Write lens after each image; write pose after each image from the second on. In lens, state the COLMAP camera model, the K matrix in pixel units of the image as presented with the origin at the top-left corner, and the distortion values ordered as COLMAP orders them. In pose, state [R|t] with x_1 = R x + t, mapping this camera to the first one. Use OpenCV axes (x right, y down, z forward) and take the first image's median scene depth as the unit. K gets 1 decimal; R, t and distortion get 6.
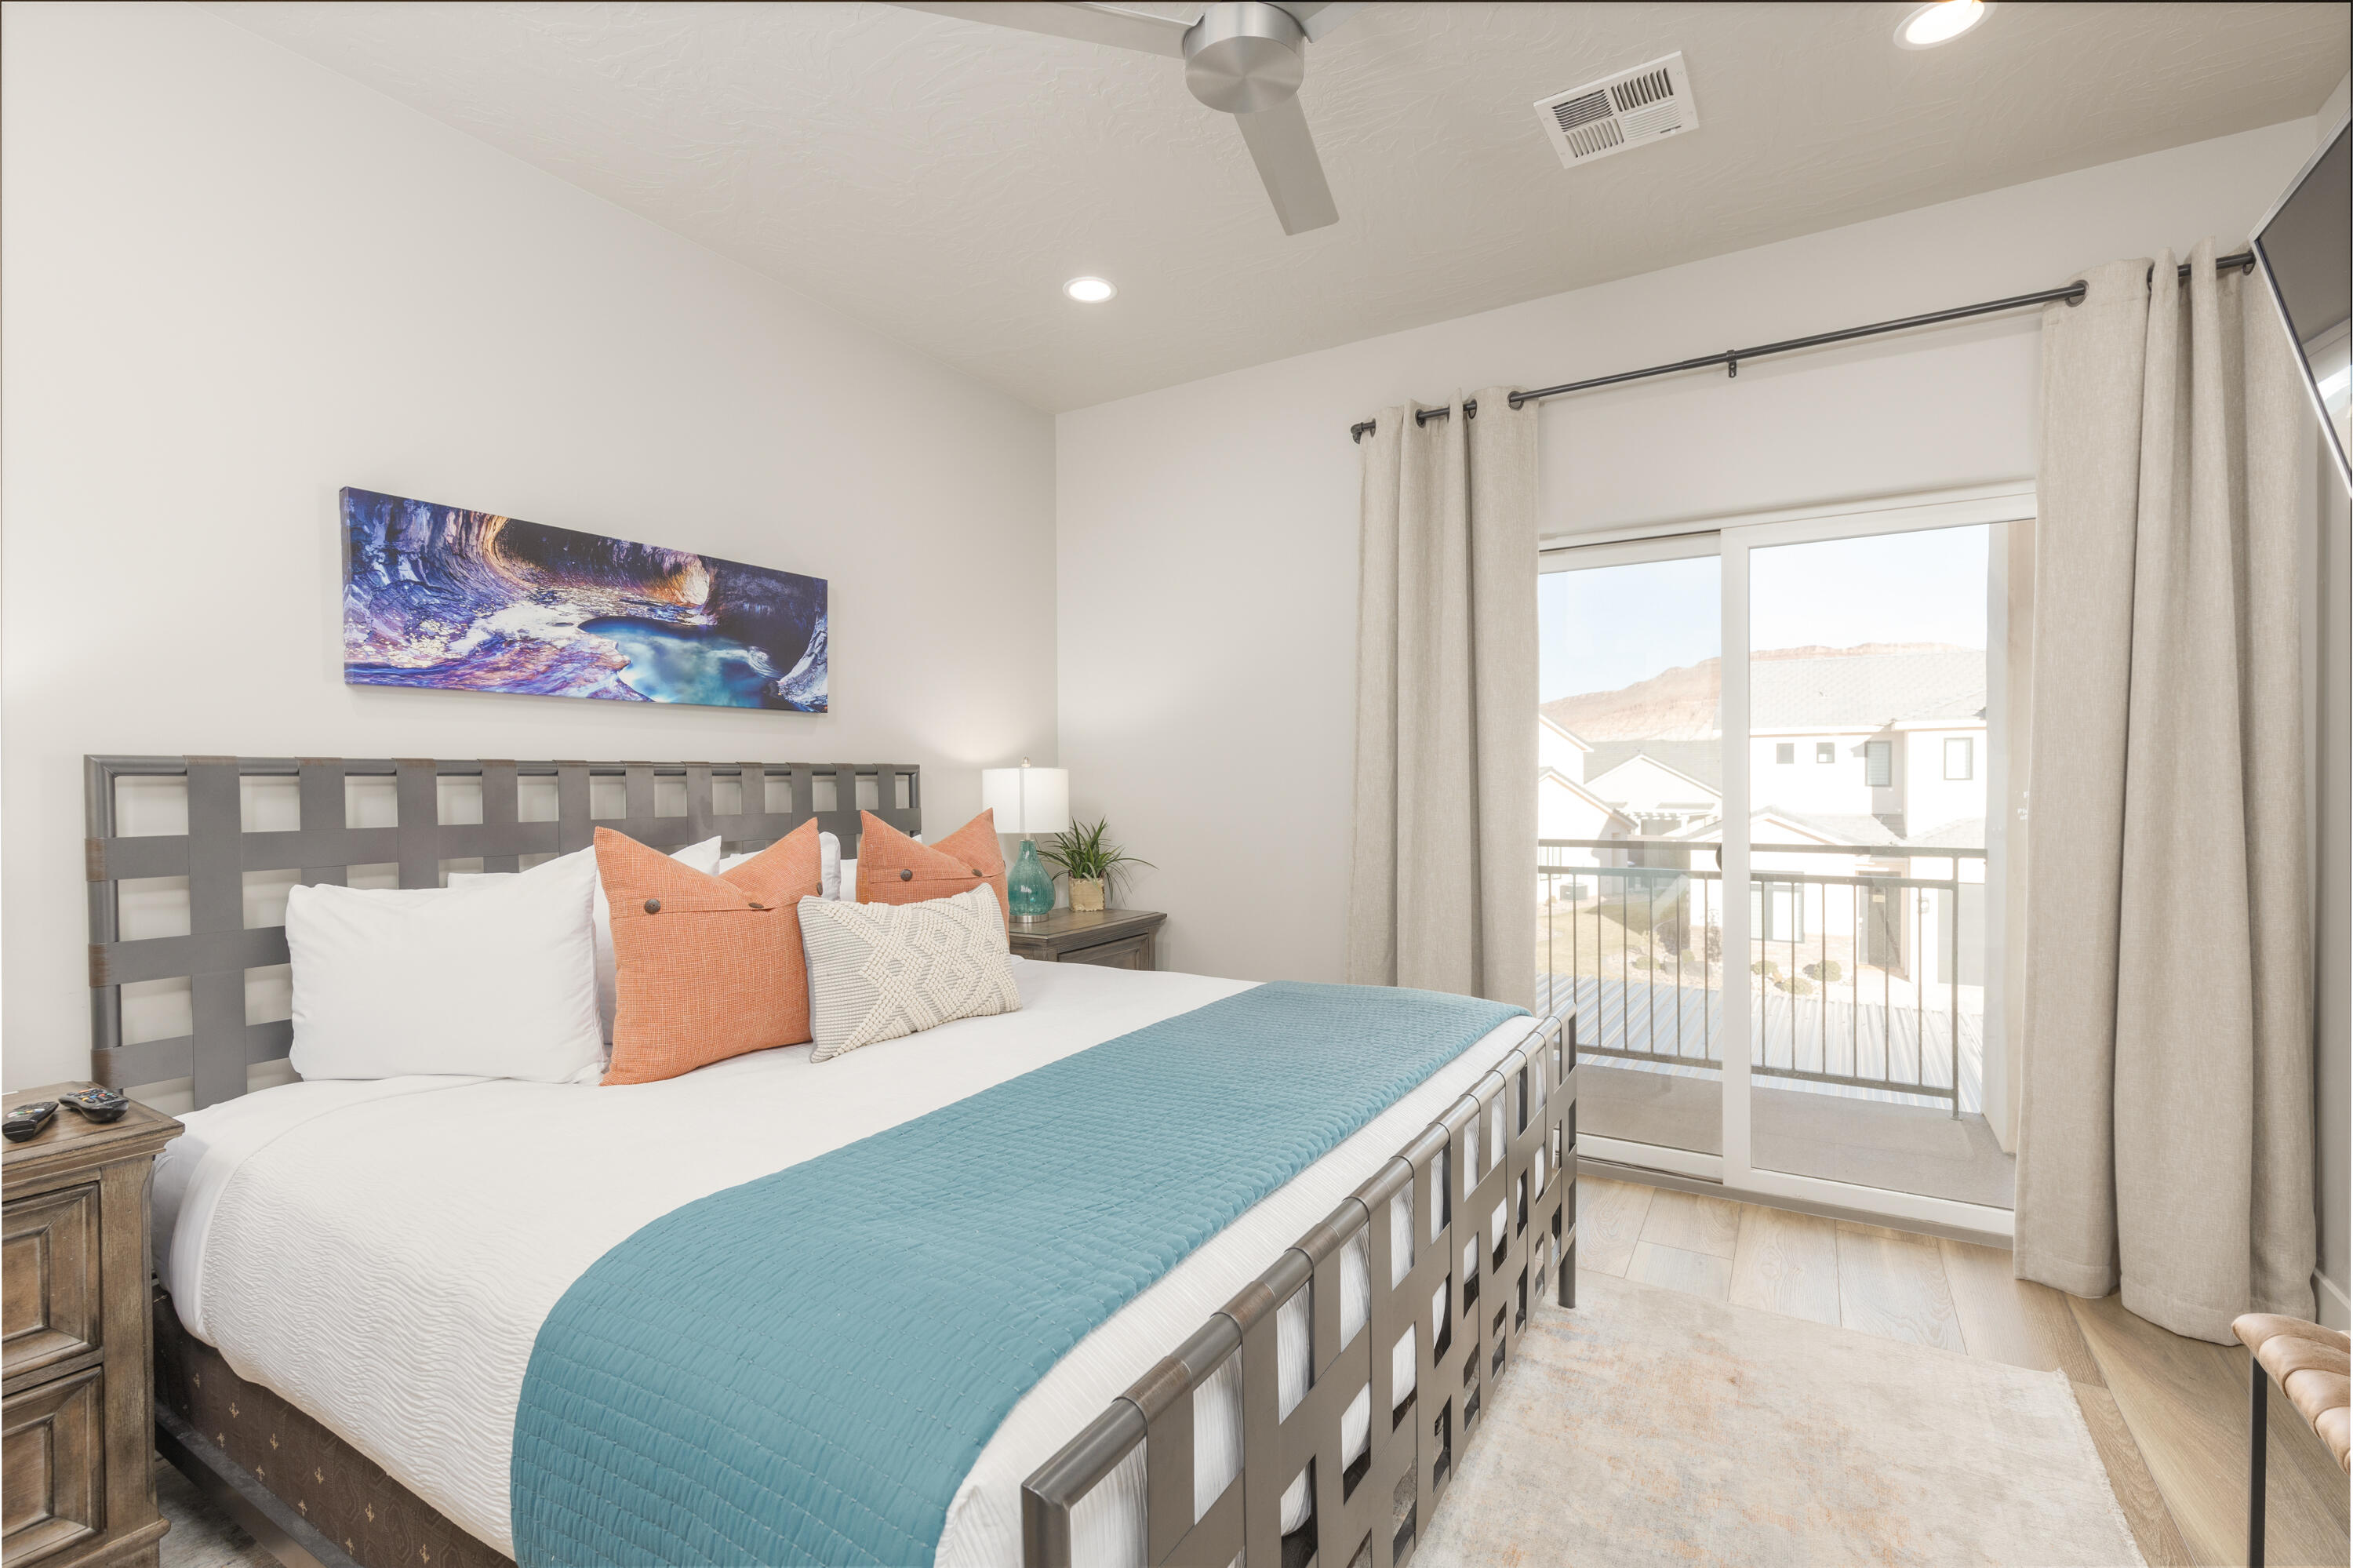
lens RADIAL K [[1048.8, 0, 1168.7], [0, 1048.8, 783.3], [0, 0, 1]] dist [0.001955, -0.000573]
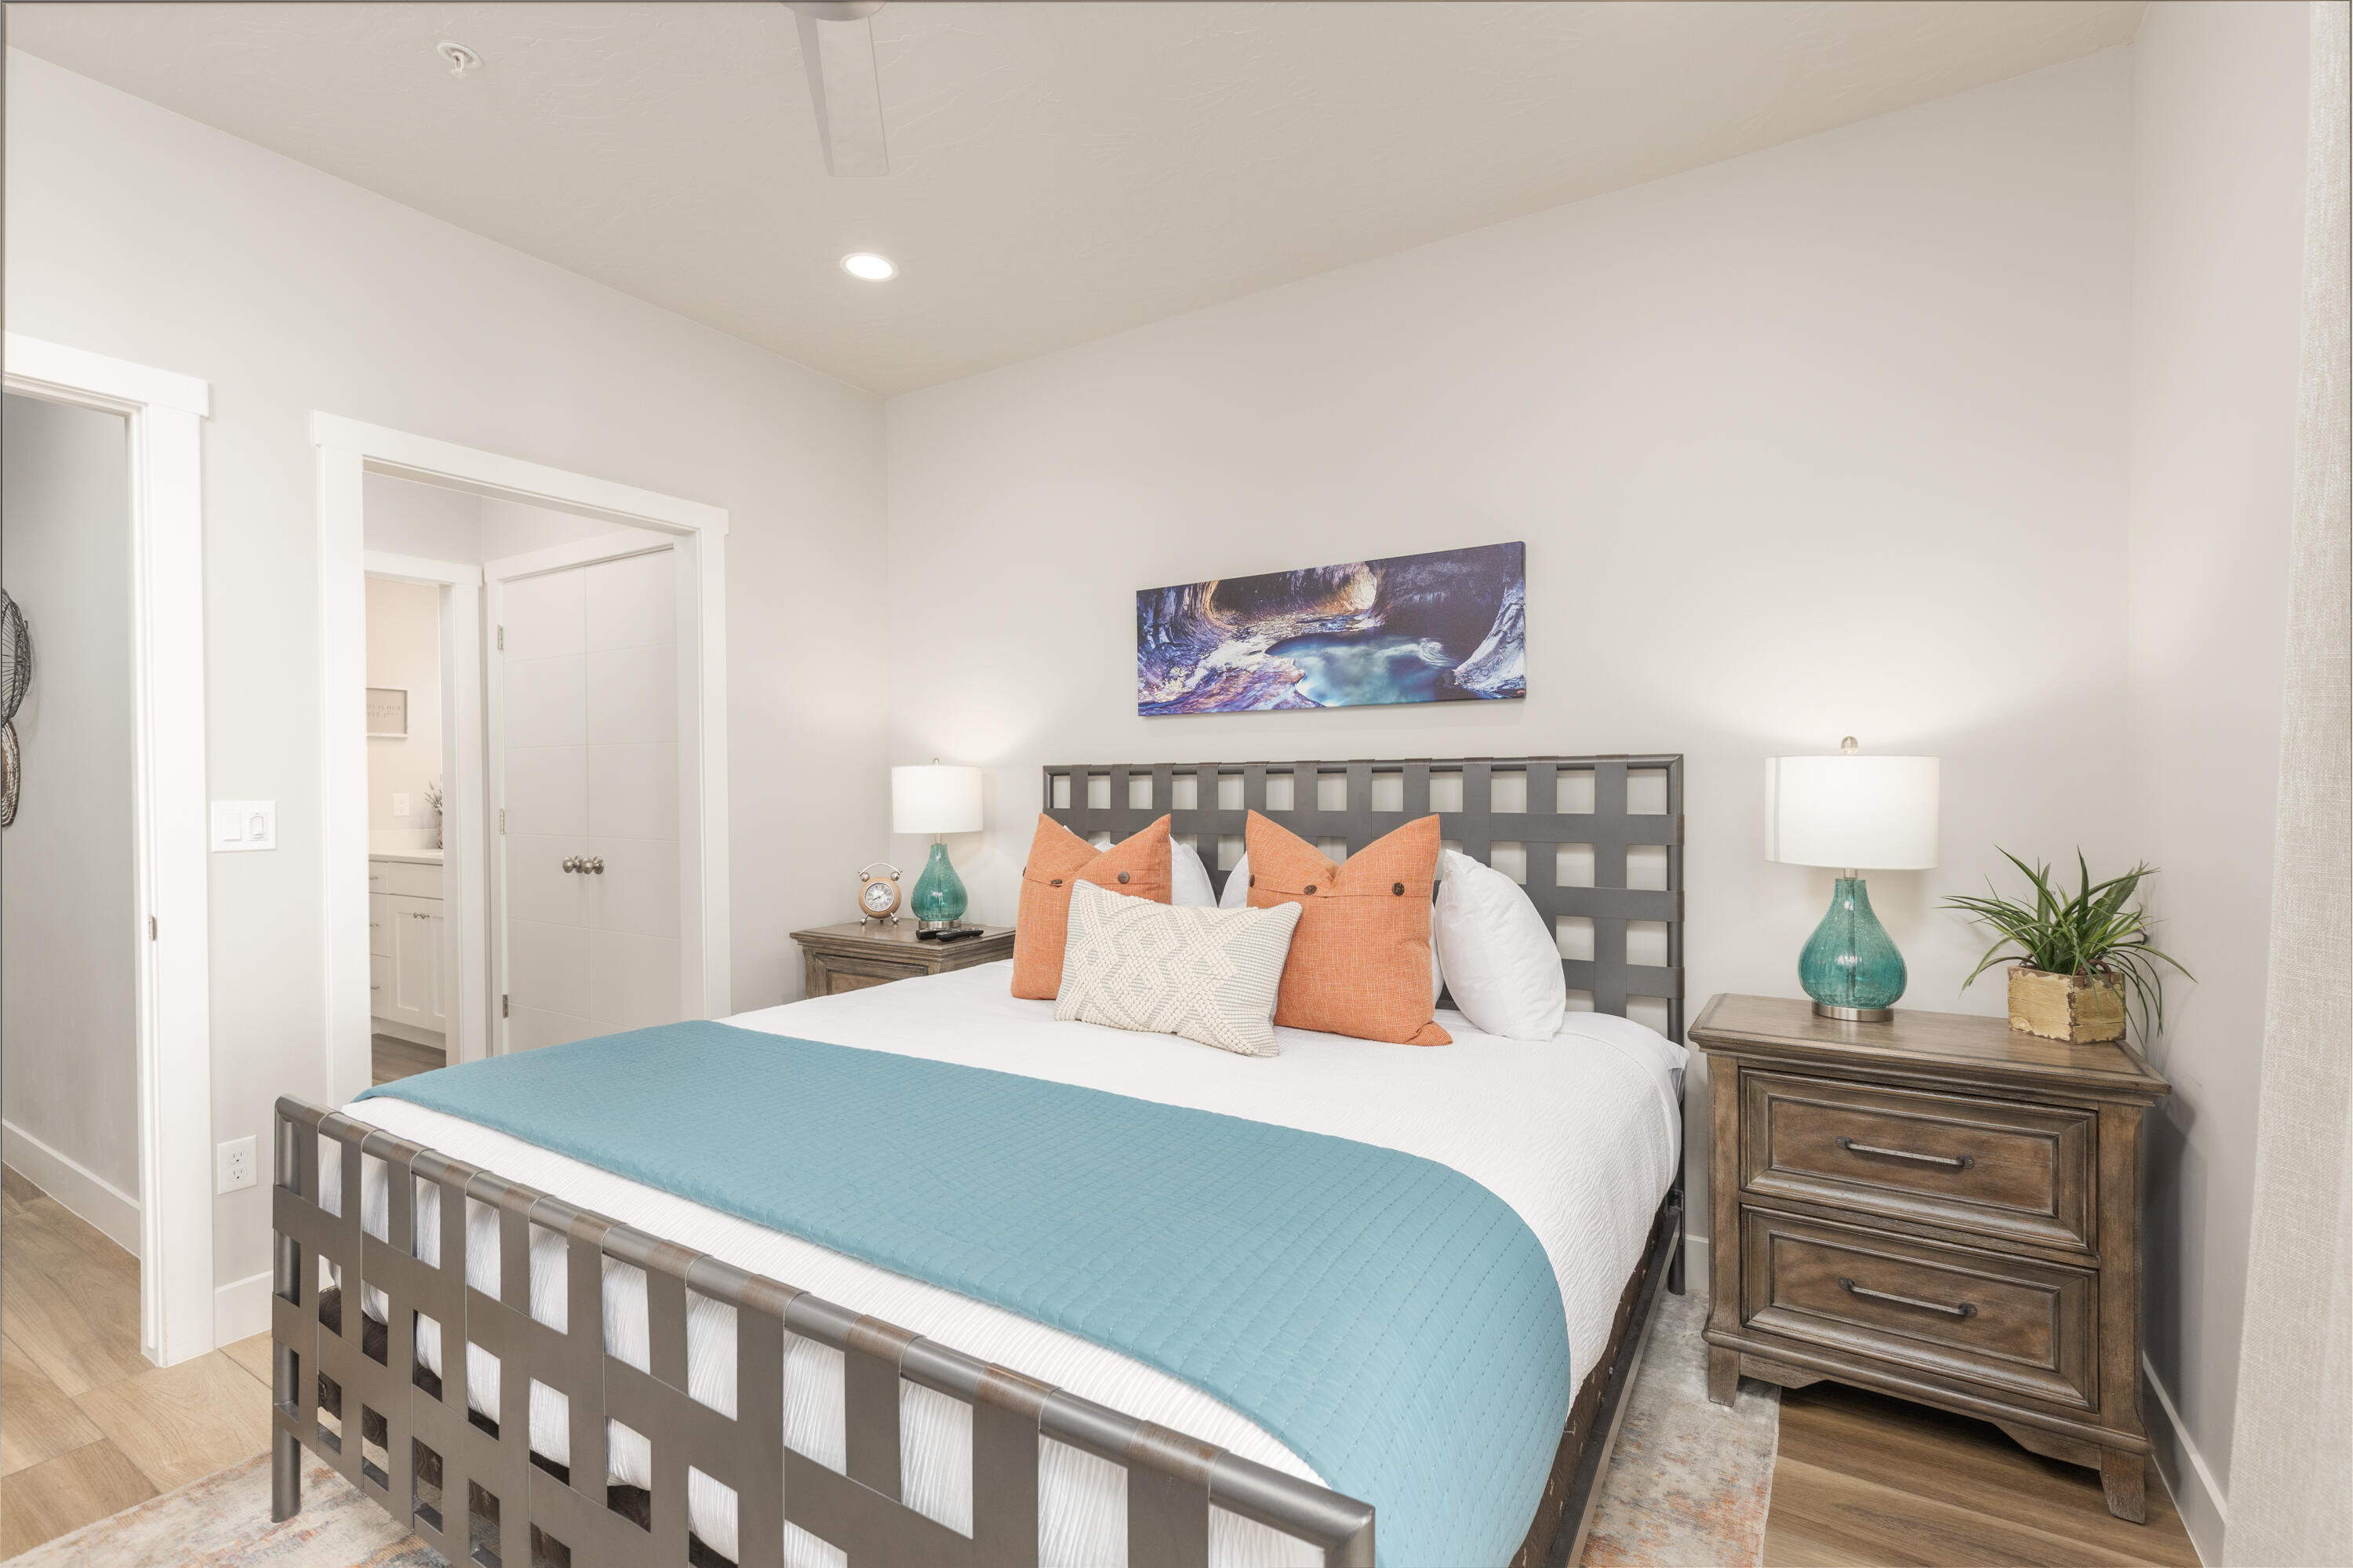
lens RADIAL K [[1048.8, 0, 1168.6], [0, 1048.8, 790.0], [0, 0, 1]] dist [0.001955, -0.000573]
pose [[-0.021880, 0.021462, -0.999530, 0.665401], [0.006388, 0.999752, 0.021327, -0.014841], [0.999740, -0.005918, -0.022012, 0.907004]]
